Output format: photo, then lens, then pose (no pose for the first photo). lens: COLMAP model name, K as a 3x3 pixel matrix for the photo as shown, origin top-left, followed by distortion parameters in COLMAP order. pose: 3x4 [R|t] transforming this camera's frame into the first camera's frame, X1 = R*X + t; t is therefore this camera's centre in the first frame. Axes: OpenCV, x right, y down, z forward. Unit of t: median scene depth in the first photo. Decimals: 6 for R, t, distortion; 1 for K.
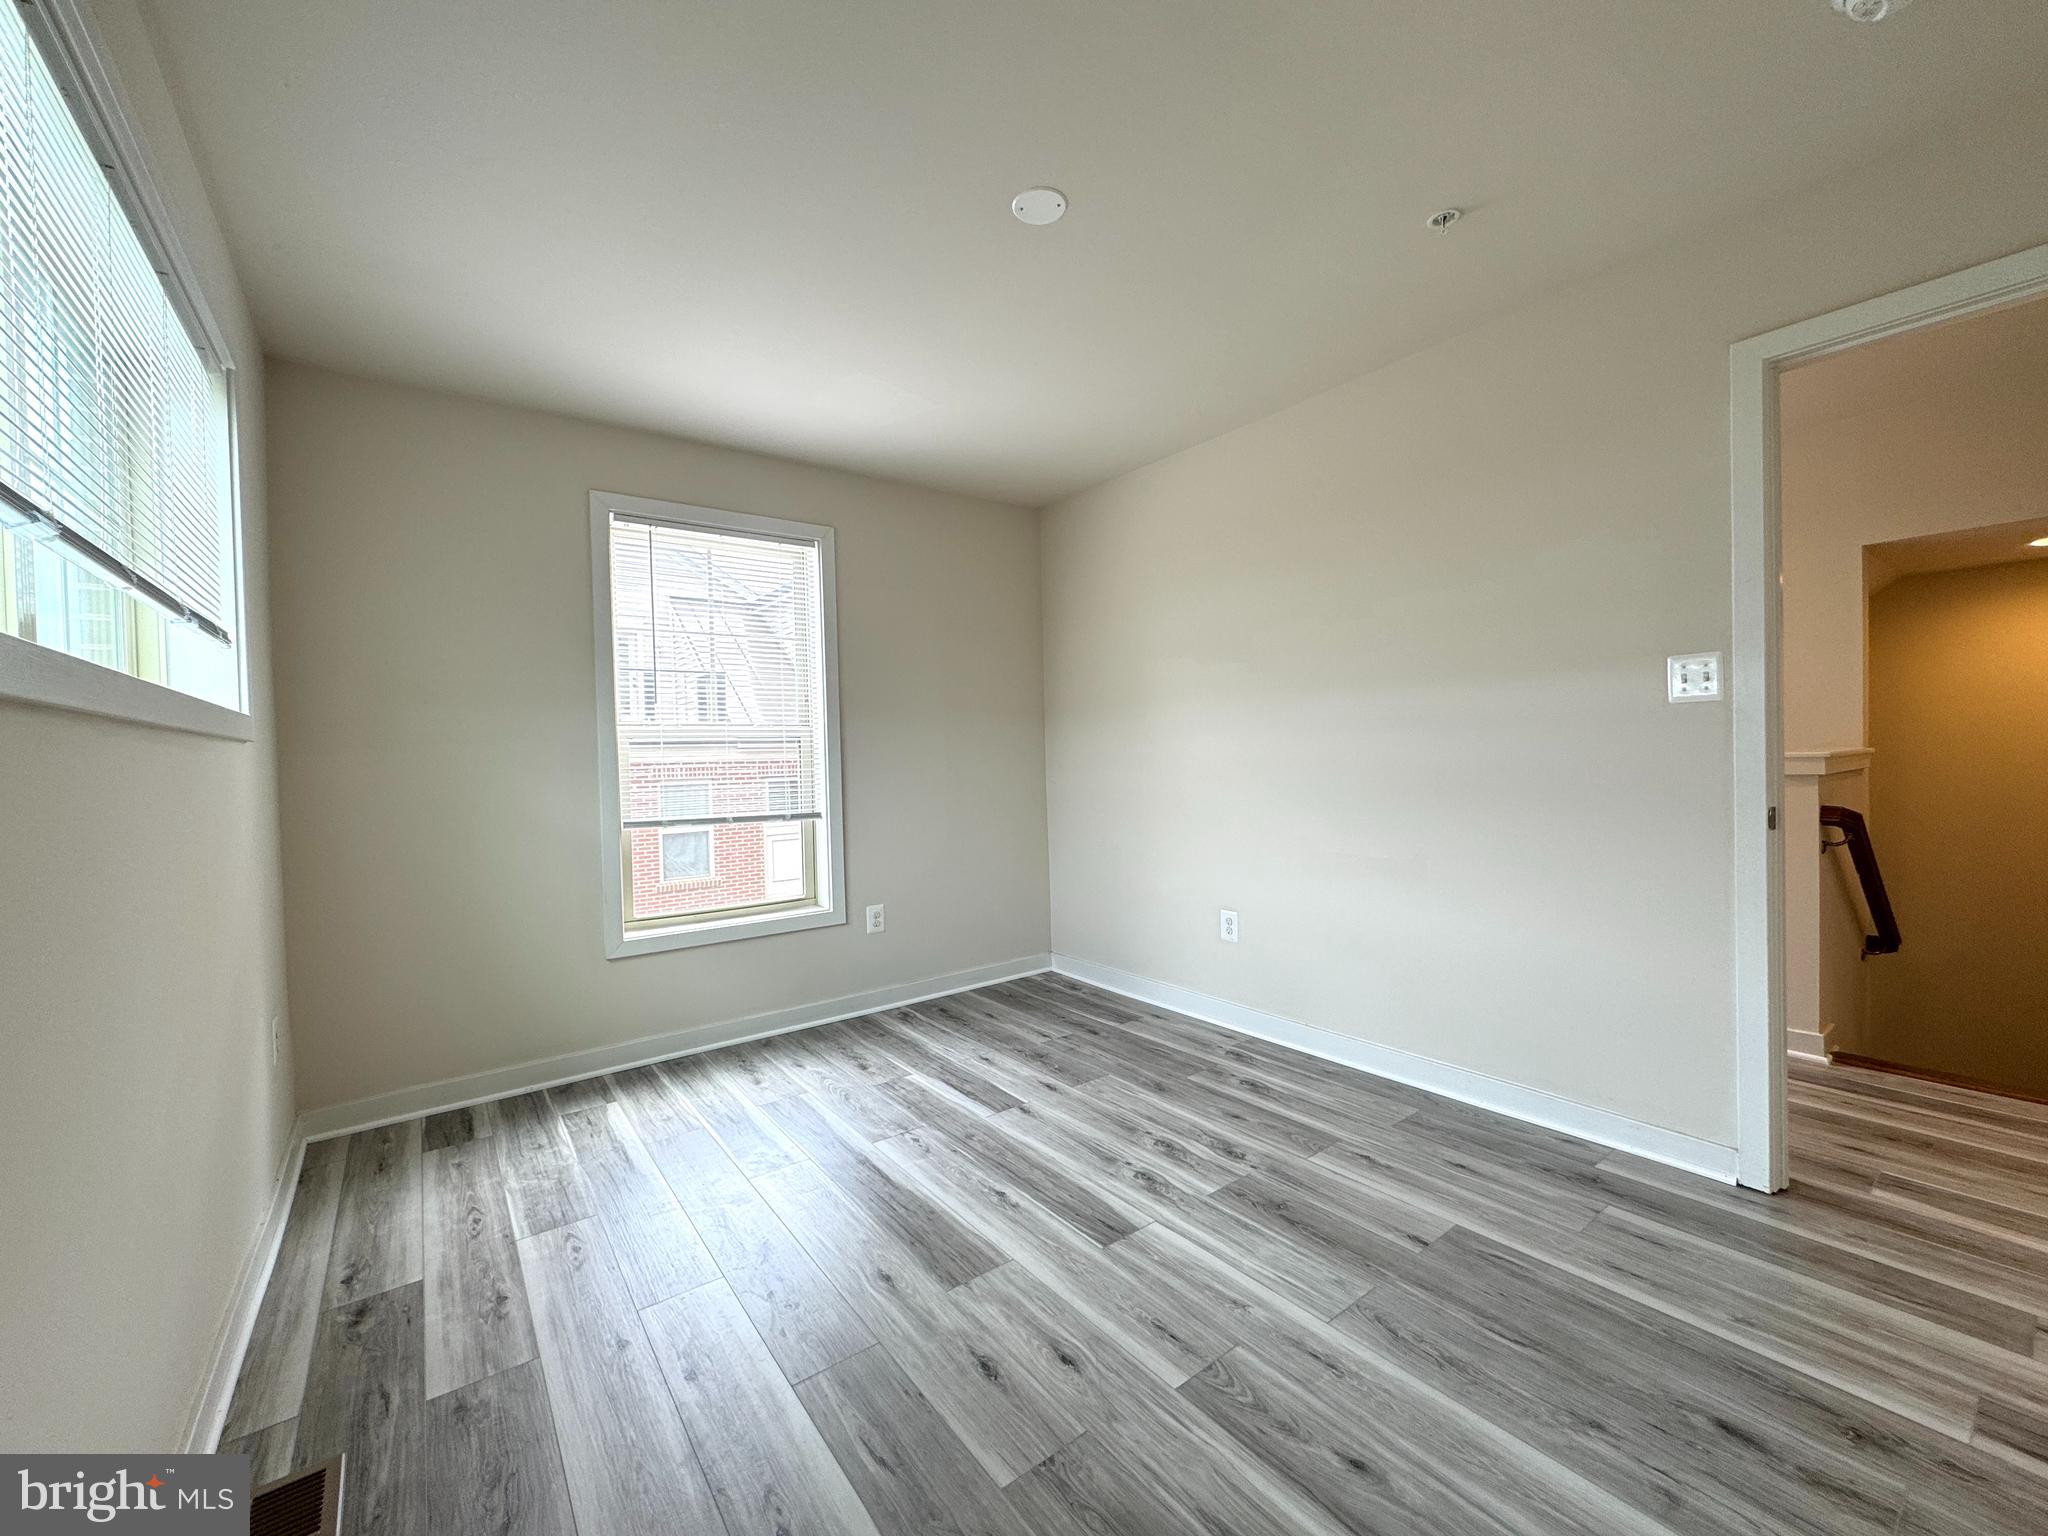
lens RADIAL K [[813.6, 0, 1020.6], [0, 813.6, 760.4], [0, 0, 1]] dist [-0.003998, -0.000348]
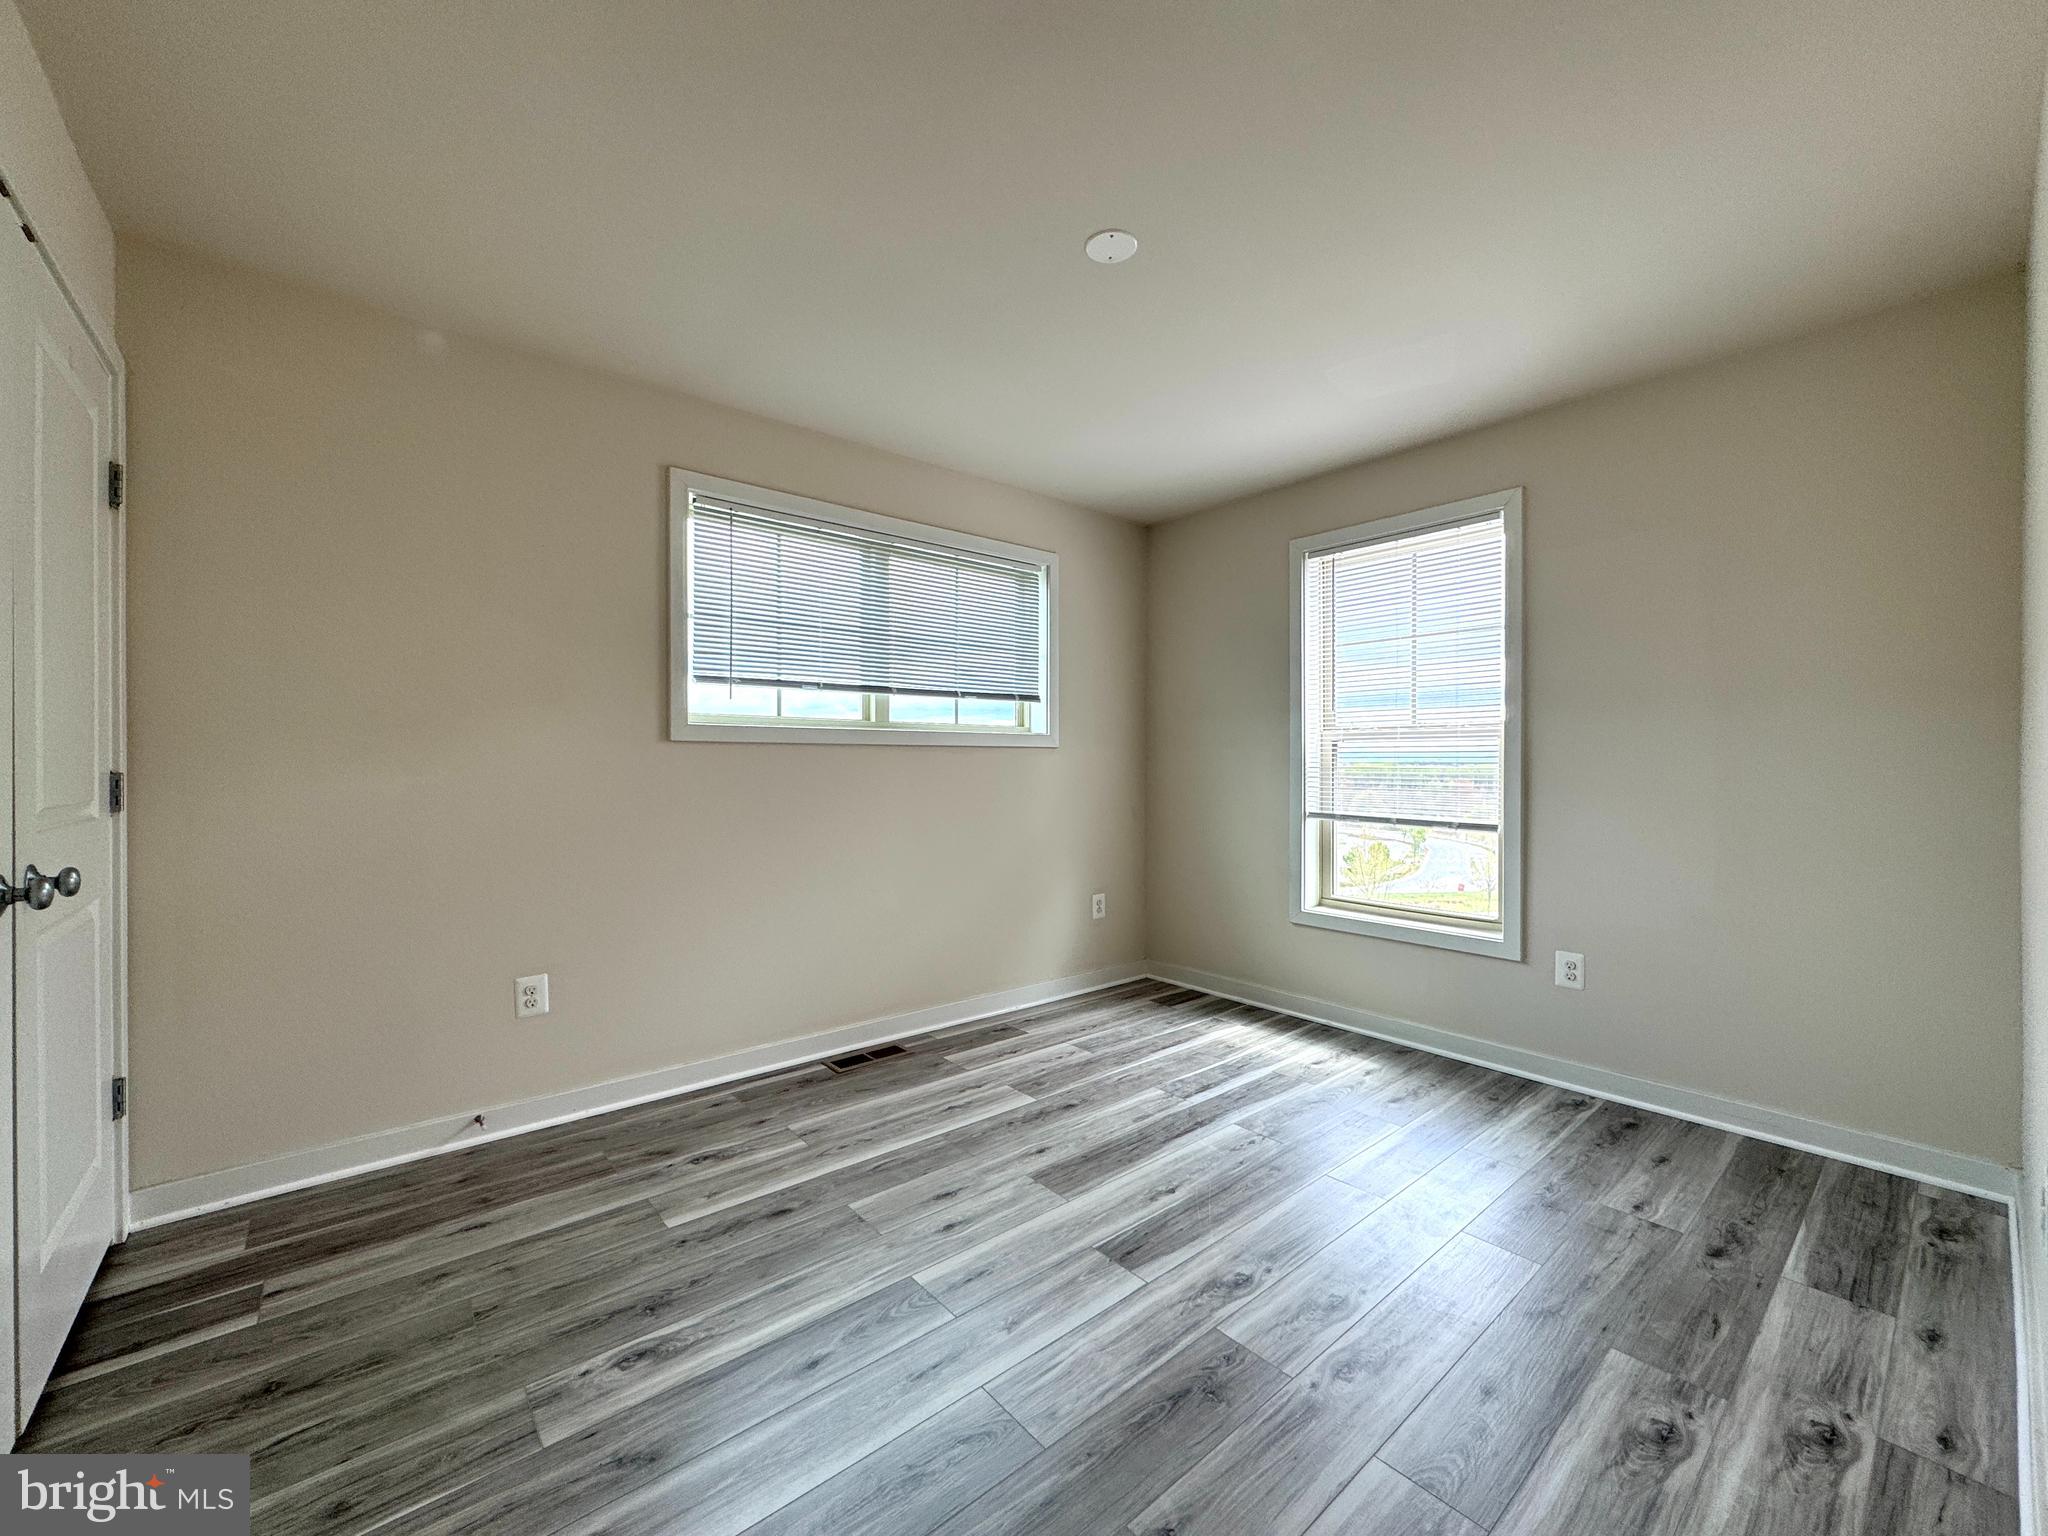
lens RADIAL K [[813.6, 0, 1022.3], [0, 813.6, 753.2], [0, 0, 1]] dist [-0.003998, -0.000348]
pose [[0.056486, 0.014840, -0.998293, 0.698050], [-0.009832, 0.999849, 0.014307, -0.023036], [0.998355, 0.009007, 0.056623, 0.532477]]
